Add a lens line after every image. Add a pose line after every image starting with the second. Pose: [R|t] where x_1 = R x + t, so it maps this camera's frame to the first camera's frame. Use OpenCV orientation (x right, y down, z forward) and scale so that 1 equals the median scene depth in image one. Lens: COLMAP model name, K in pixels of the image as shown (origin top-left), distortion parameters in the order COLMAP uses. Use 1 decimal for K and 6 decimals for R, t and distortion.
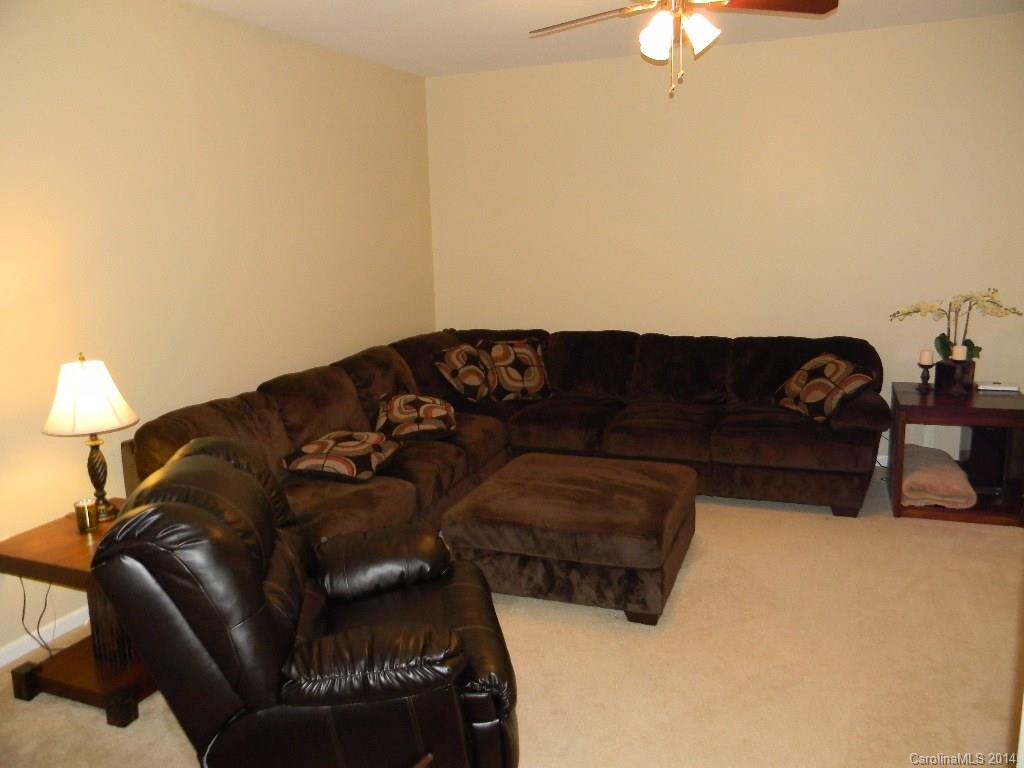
lens RADIAL K [[815.4, 0, 512.5], [0, 815.4, 389.7], [0, 0, 1]] dist [0.001670, -0.009693]
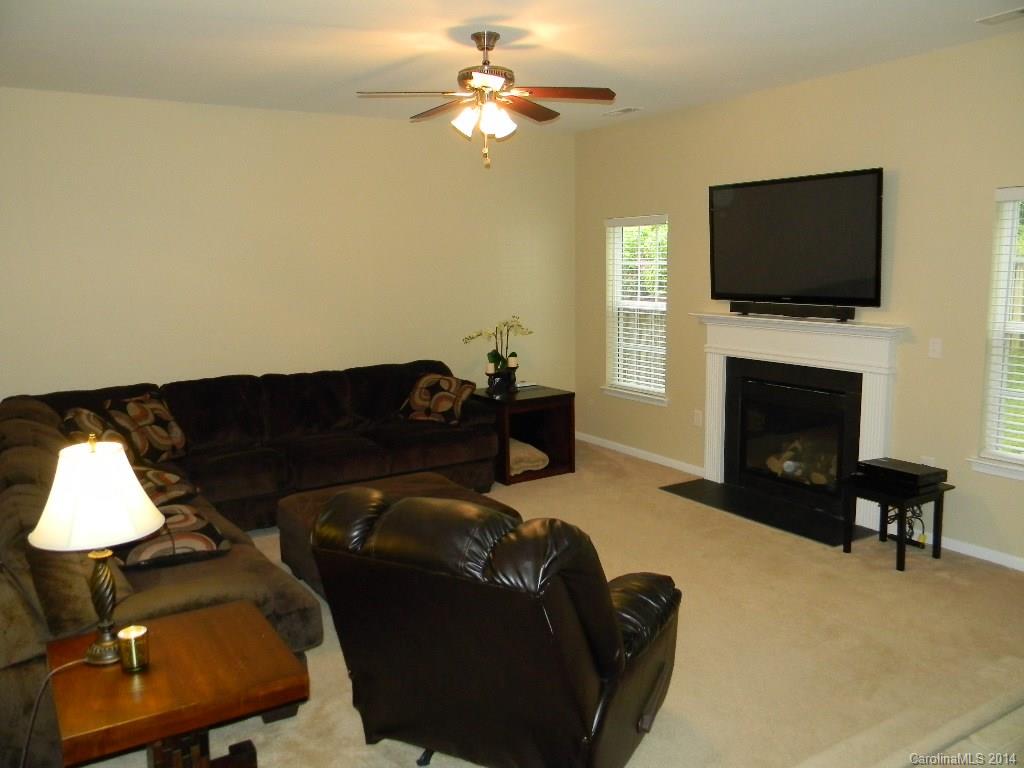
lens RADIAL K [[815.4, 0, 509.4], [0, 815.4, 380.7], [0, 0, 1]] dist [0.001670, -0.009693]
pose [[0.573154, -0.097766, 0.813594, -0.587787], [0.159873, 0.987119, 0.005992, -0.021732], [-0.803701, 0.126637, 0.581402, 0.185917]]
